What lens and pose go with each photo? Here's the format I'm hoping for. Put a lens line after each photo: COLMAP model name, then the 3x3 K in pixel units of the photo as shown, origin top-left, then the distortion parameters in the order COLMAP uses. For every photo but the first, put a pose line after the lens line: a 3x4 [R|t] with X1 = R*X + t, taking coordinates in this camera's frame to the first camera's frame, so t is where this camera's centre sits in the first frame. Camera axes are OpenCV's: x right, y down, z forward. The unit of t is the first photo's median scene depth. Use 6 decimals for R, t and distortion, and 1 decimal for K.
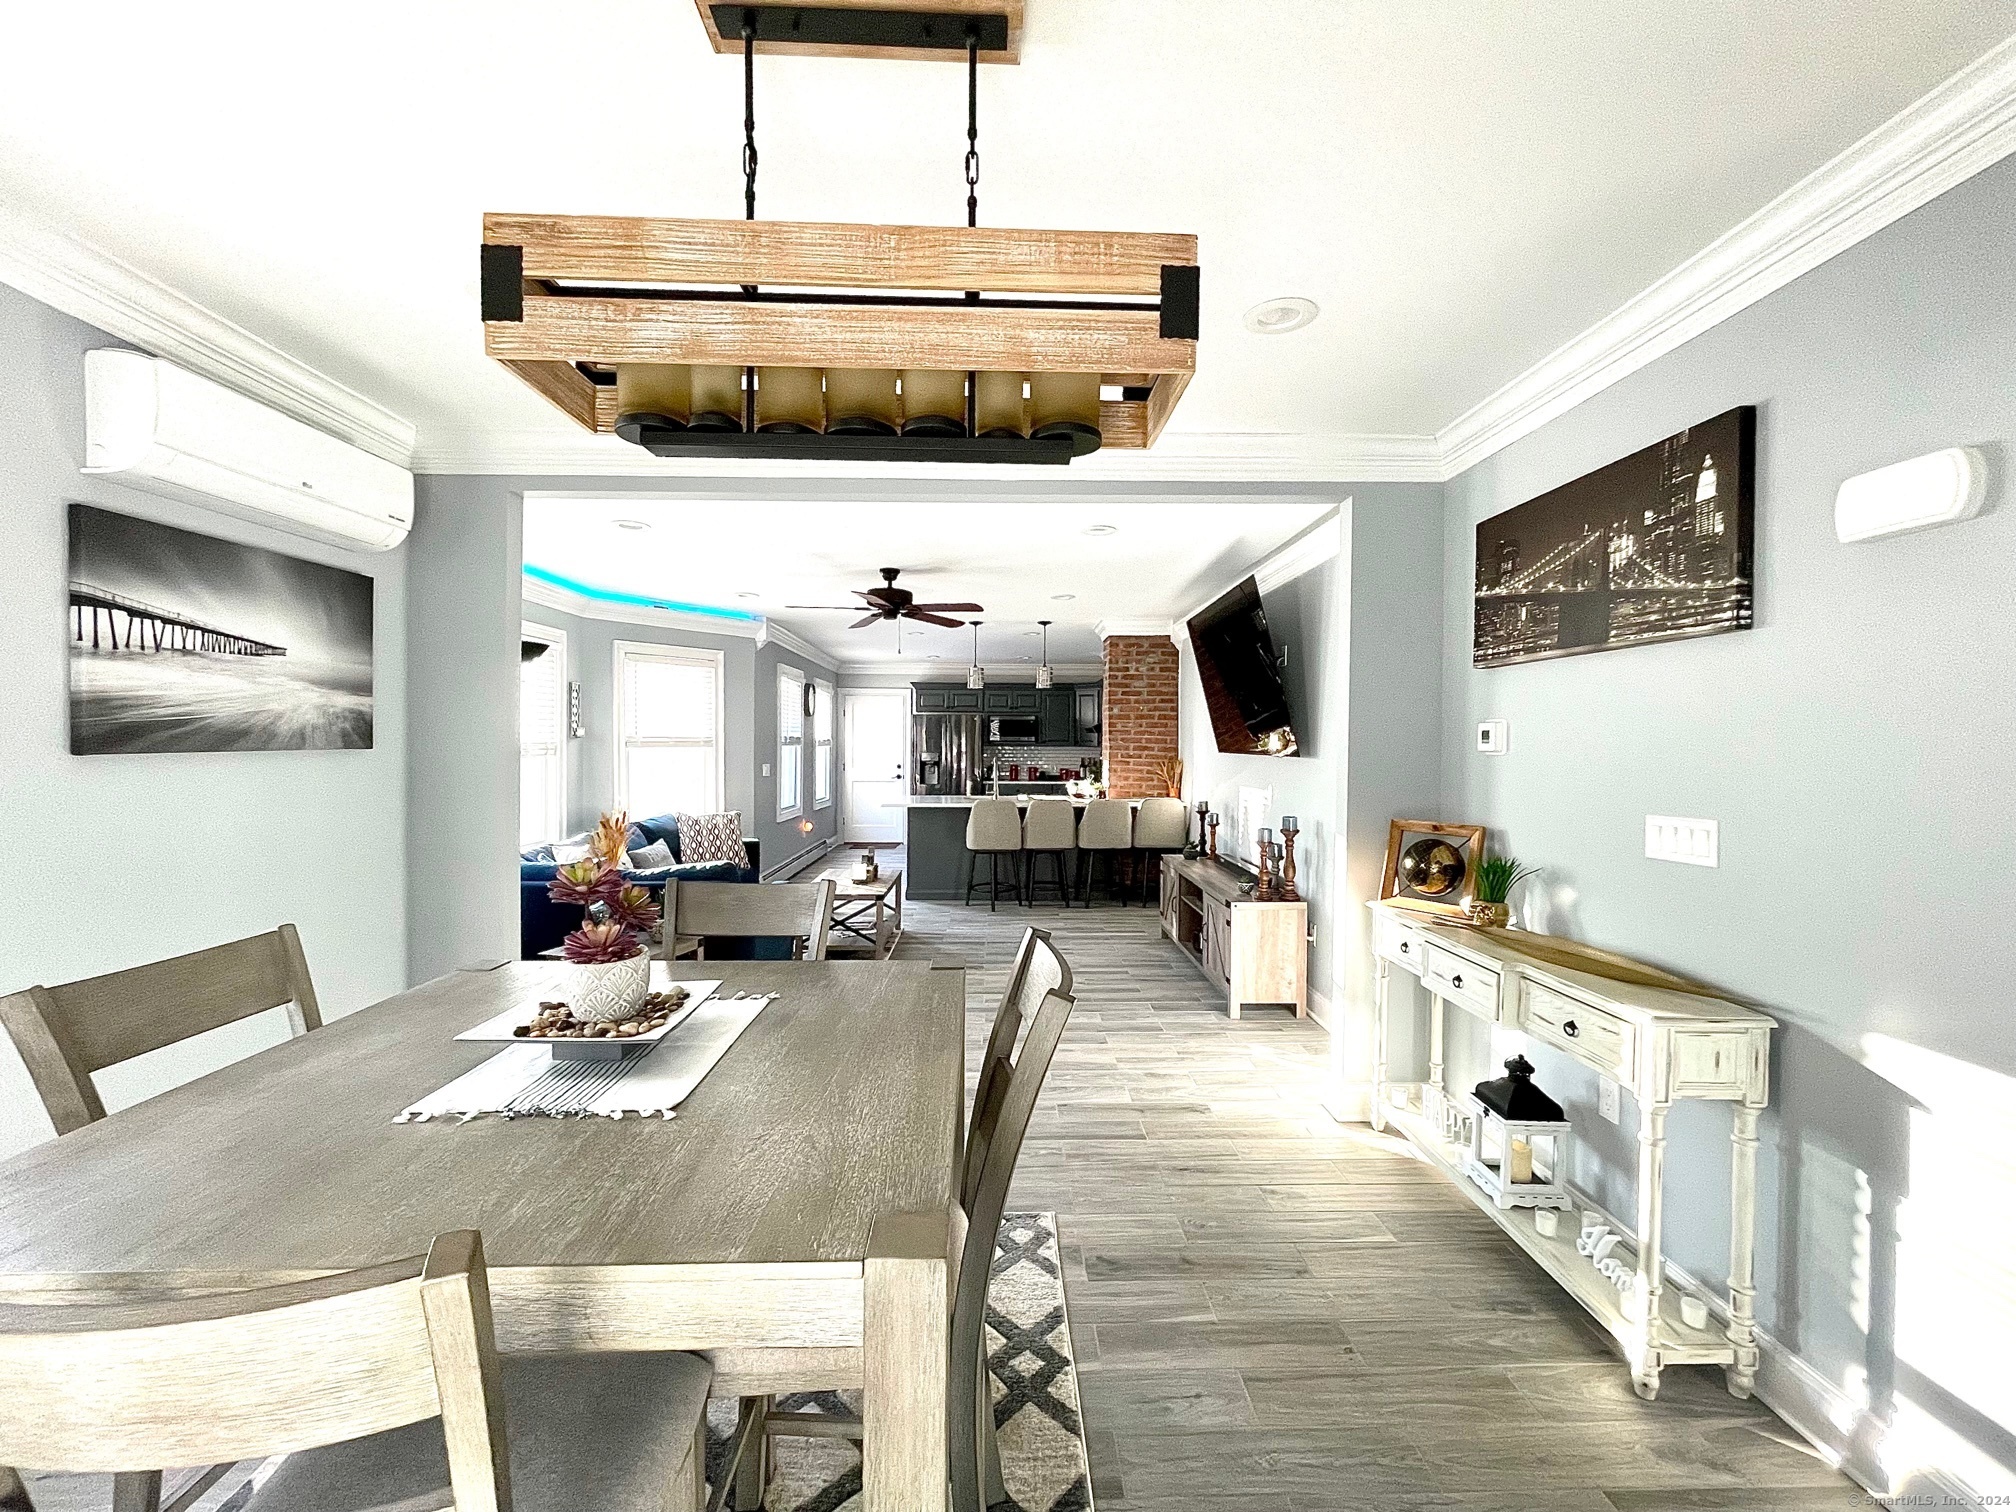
lens RADIAL K [[806.4, 0, 1018.5], [0, 806.4, 755.5], [0, 0, 1]] dist [-0.003953, -0.000212]
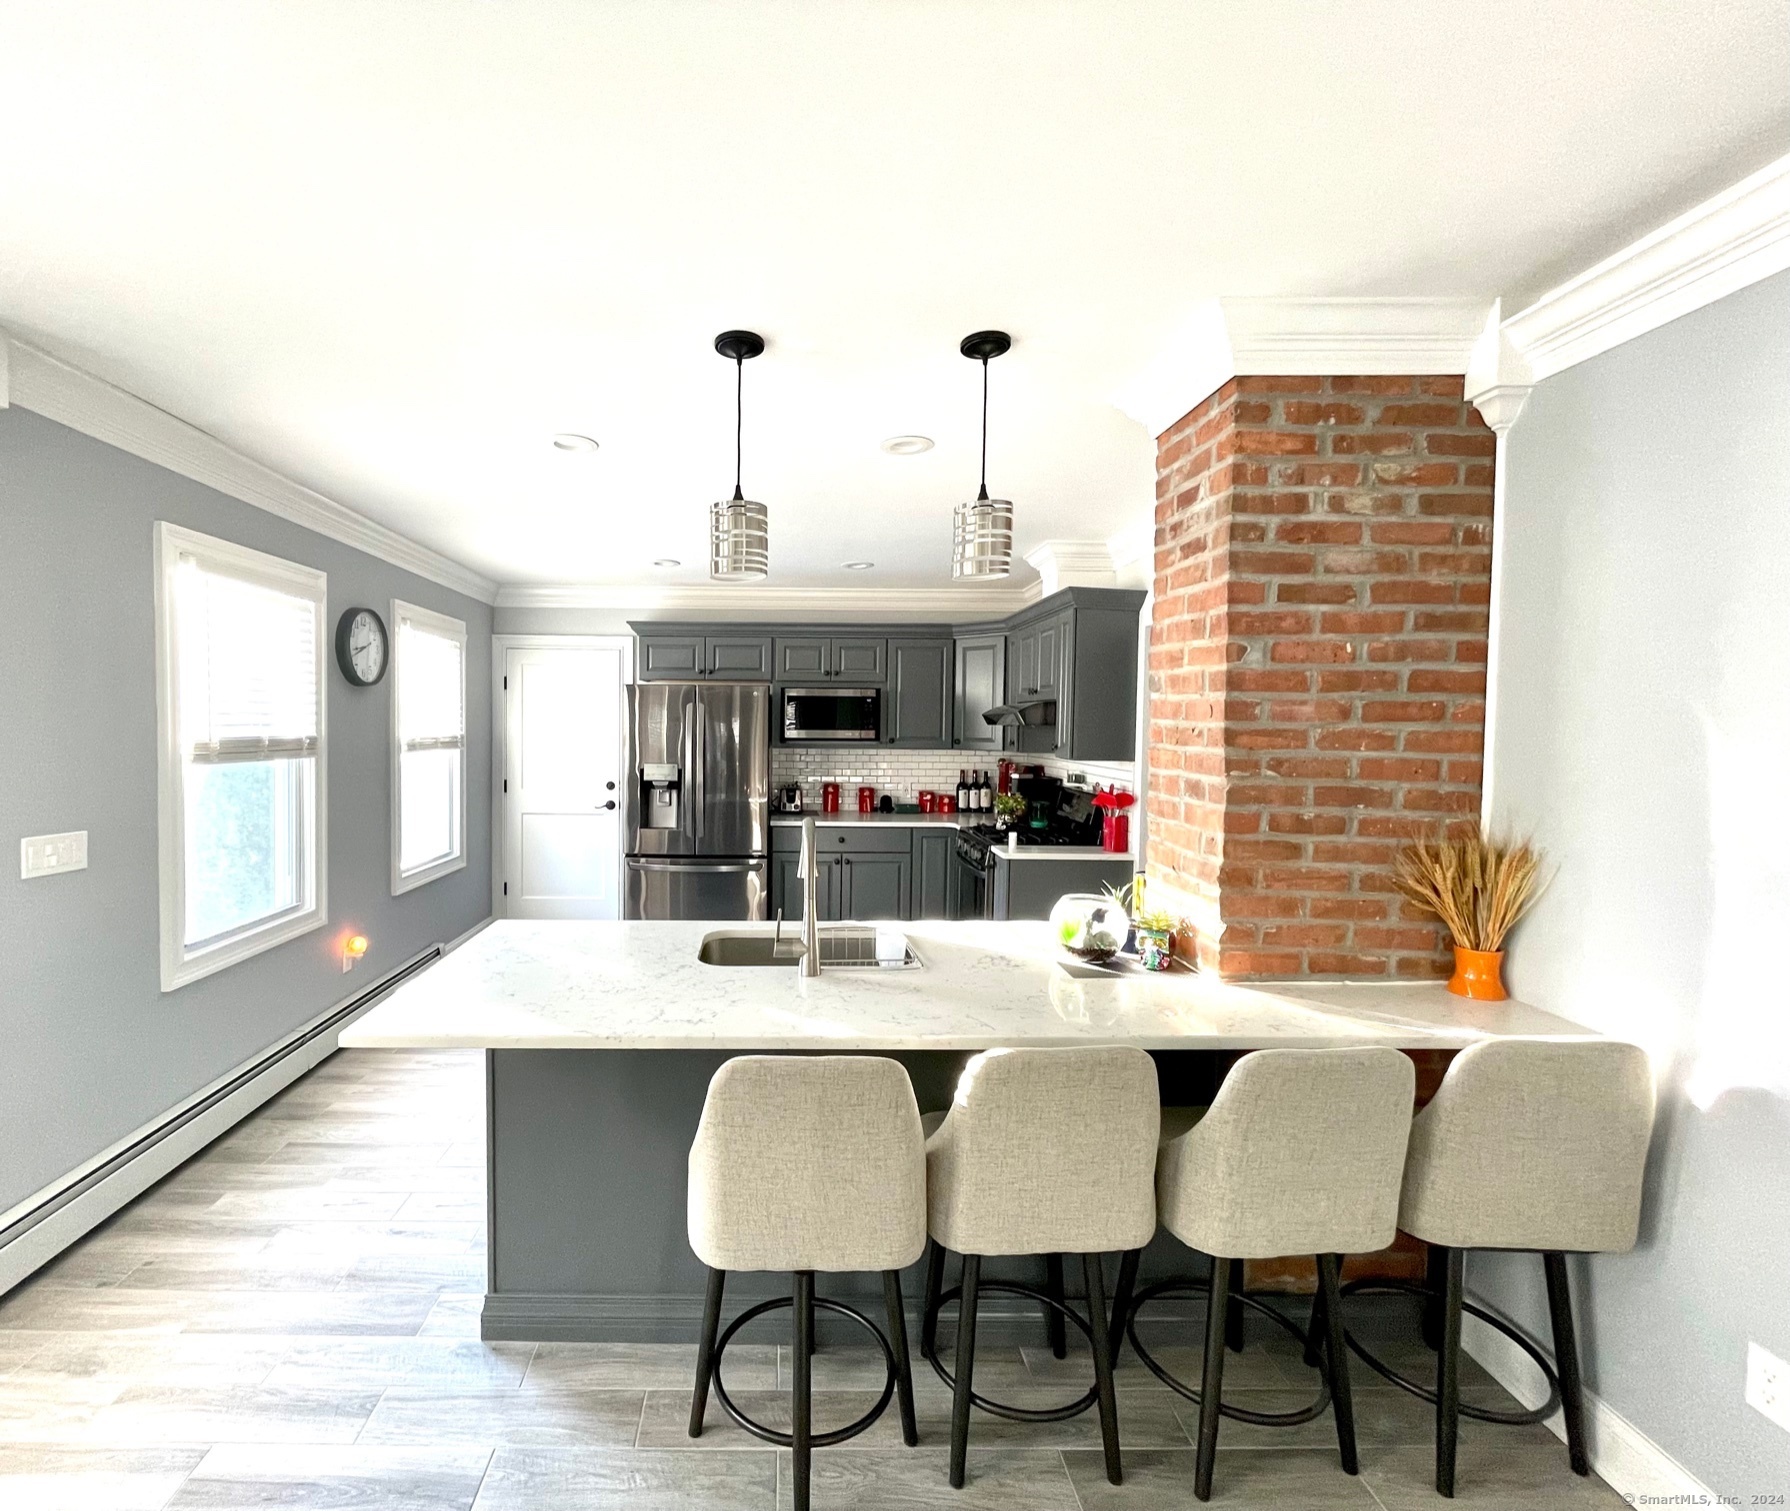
lens RADIAL K [[809.5, 0, 785.5], [0, 809.5, 754.2], [0, 0, 1]] dist [-0.002640, -0.000852]
pose [[0.999542, 0.005011, -0.029828, -0.028514], [-0.004338, 0.999736, 0.022584, -0.028548], [0.029934, -0.022444, 0.999300, 0.722024]]
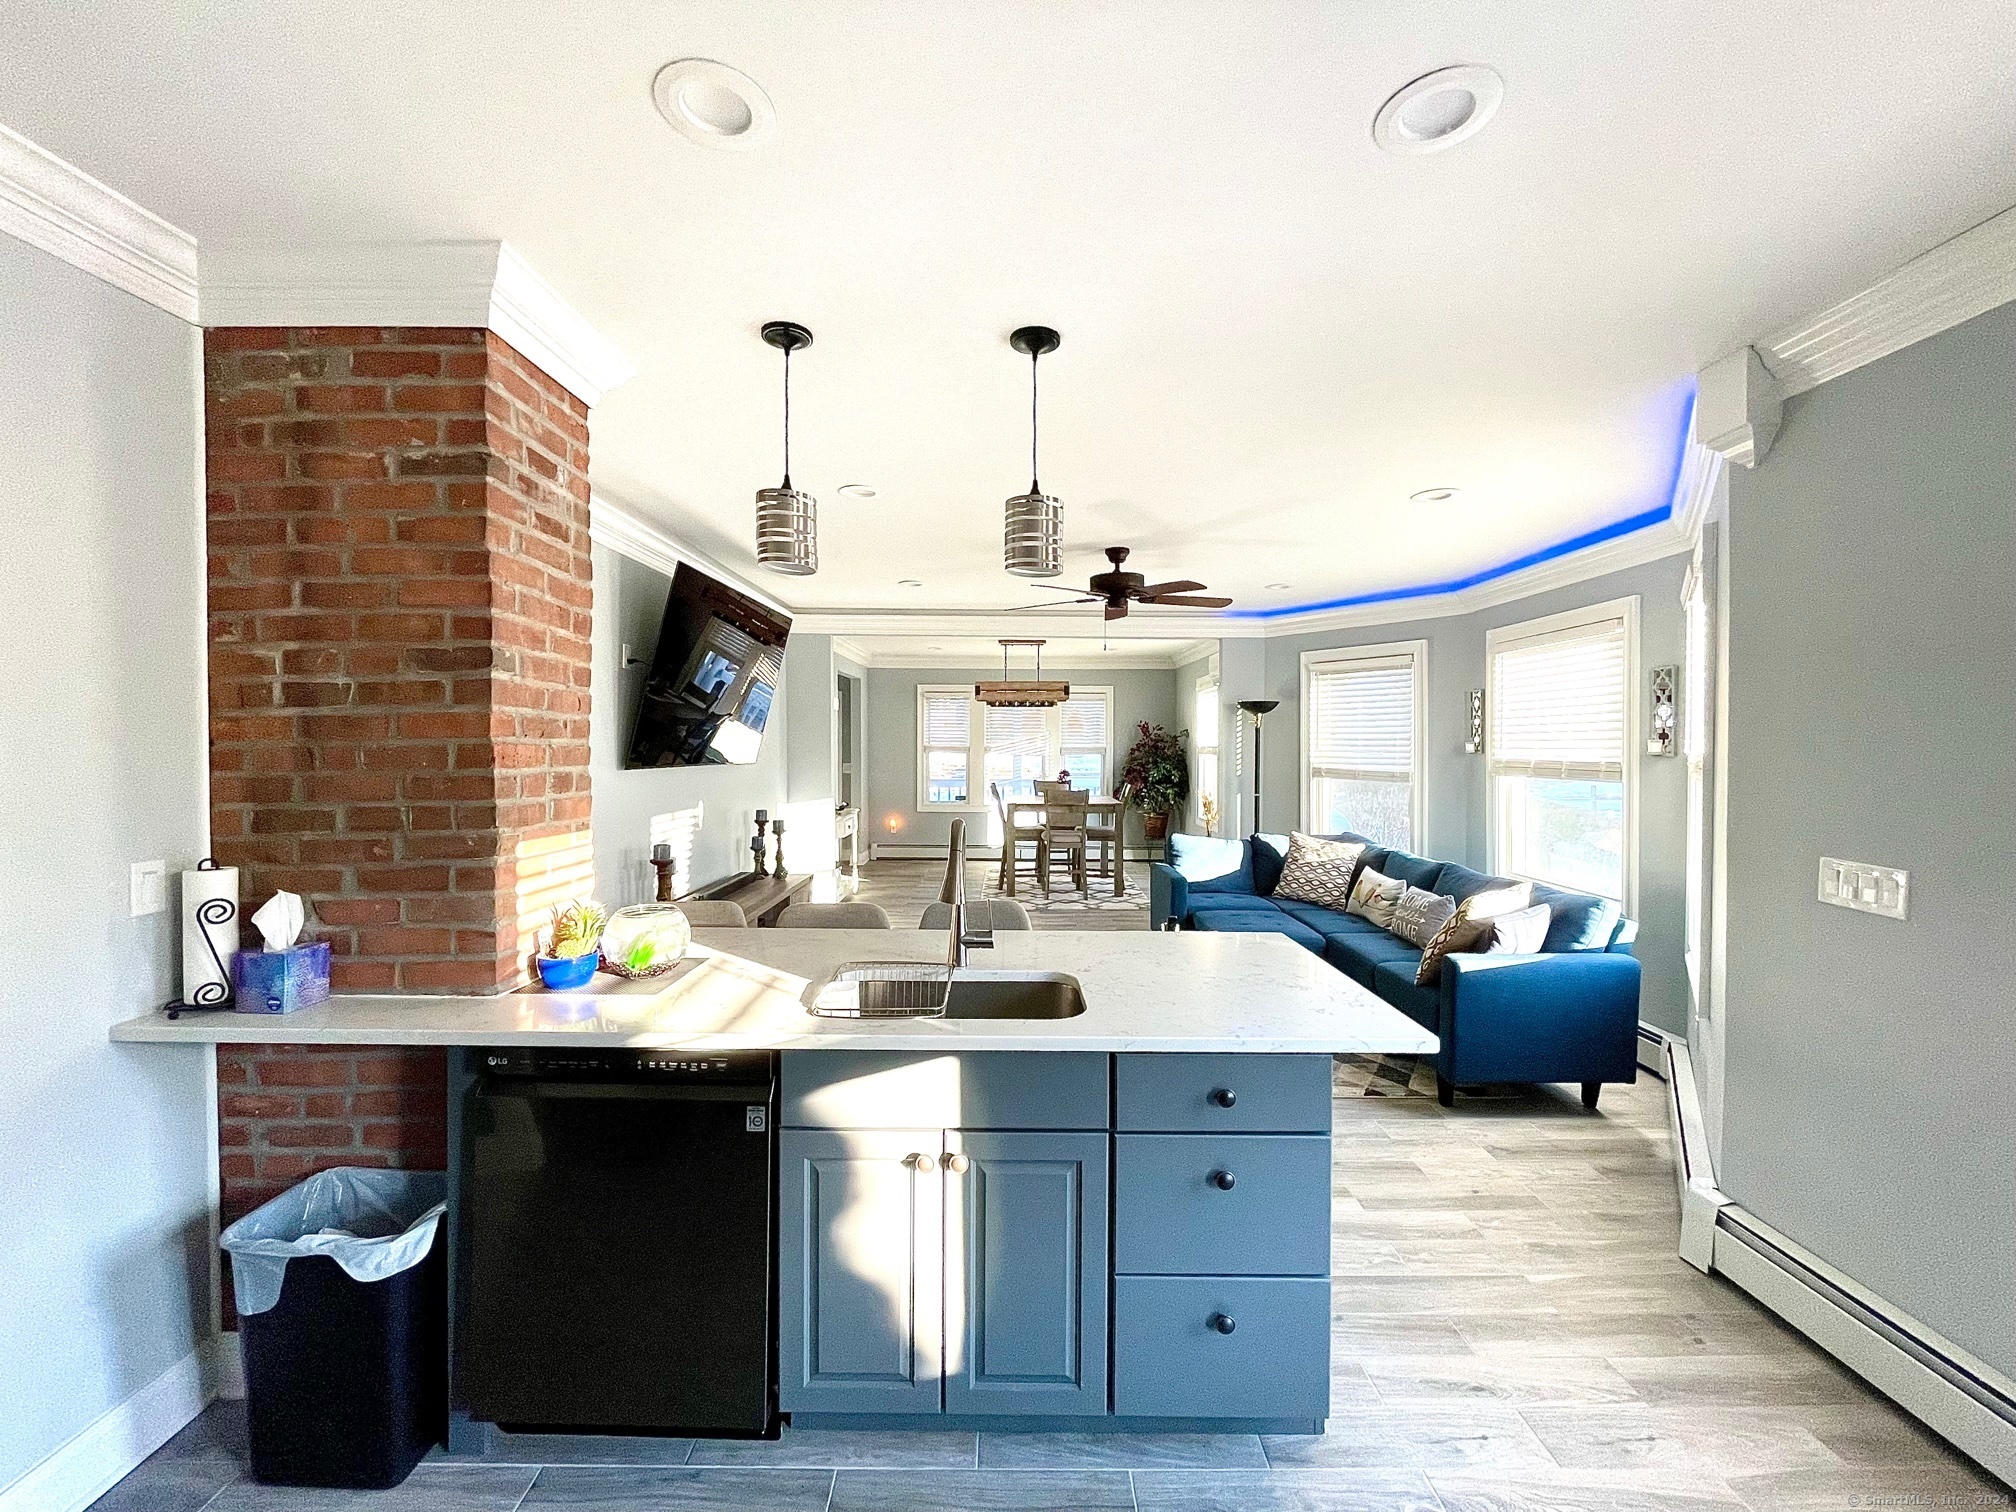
lens RADIAL K [[806.4, 0, 1013.3], [0, 806.4, 764.3], [0, 0, 1]] dist [-0.003953, -0.000212]
pose [[-0.998801, -0.010412, 0.047827, -0.059810], [-0.009775, 0.999861, 0.013542, -0.022177], [-0.047962, 0.013058, -0.998764, 1.298039]]
